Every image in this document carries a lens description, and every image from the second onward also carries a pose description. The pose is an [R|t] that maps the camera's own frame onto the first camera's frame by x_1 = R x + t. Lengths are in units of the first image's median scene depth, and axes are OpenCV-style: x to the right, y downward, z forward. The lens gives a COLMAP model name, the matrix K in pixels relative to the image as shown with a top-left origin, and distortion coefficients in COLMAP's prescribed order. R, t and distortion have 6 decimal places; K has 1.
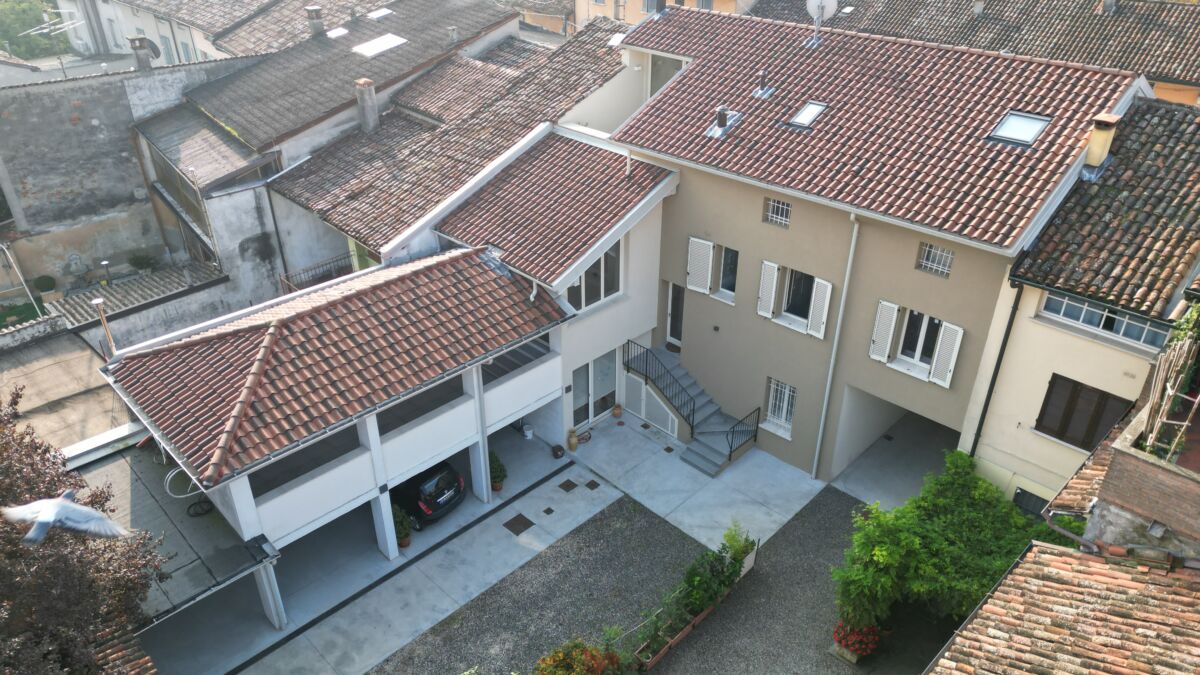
lens RADIAL K [[839.0, 0, 600.7], [0, 839.0, 336.1], [0, 0, 1]] dist [0.057293, -0.036612]
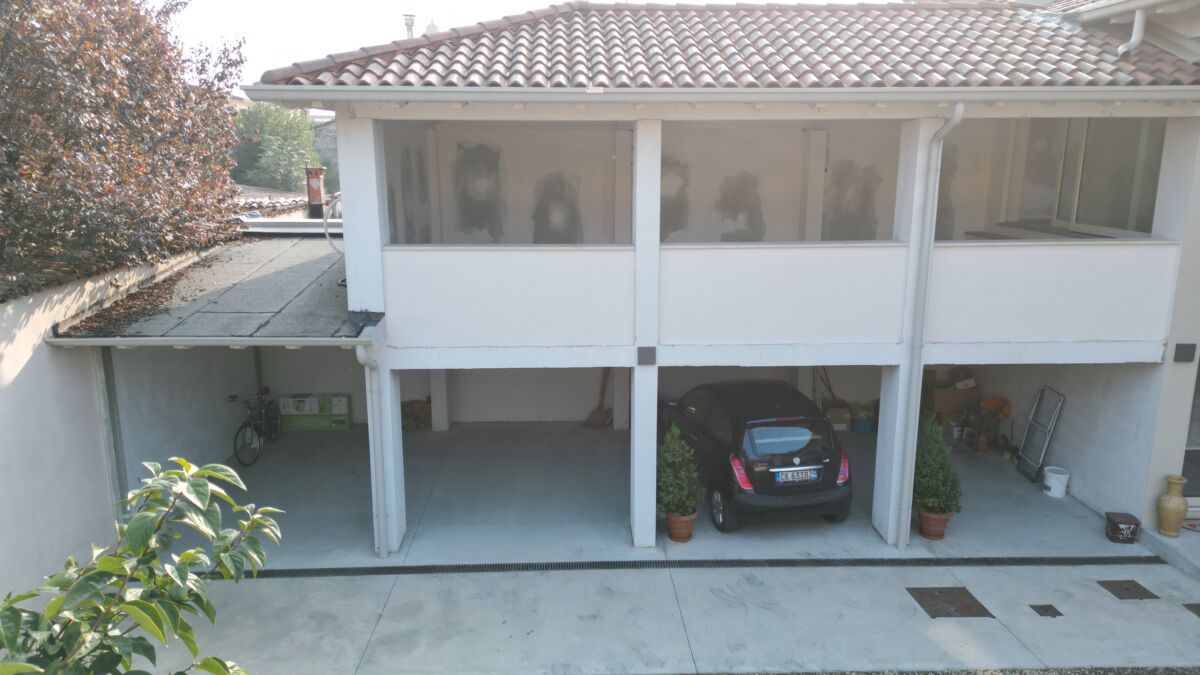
lens RADIAL K [[839.0, 0, 595.2], [0, 839.0, 338.5], [0, 0, 1]] dist [0.057293, -0.036612]
pose [[0.738192, 0.146178, -0.658562, 0.021111], [-0.349080, 0.918145, -0.187493, 0.242238], [0.577248, 0.368297, 0.728795, 0.581562]]
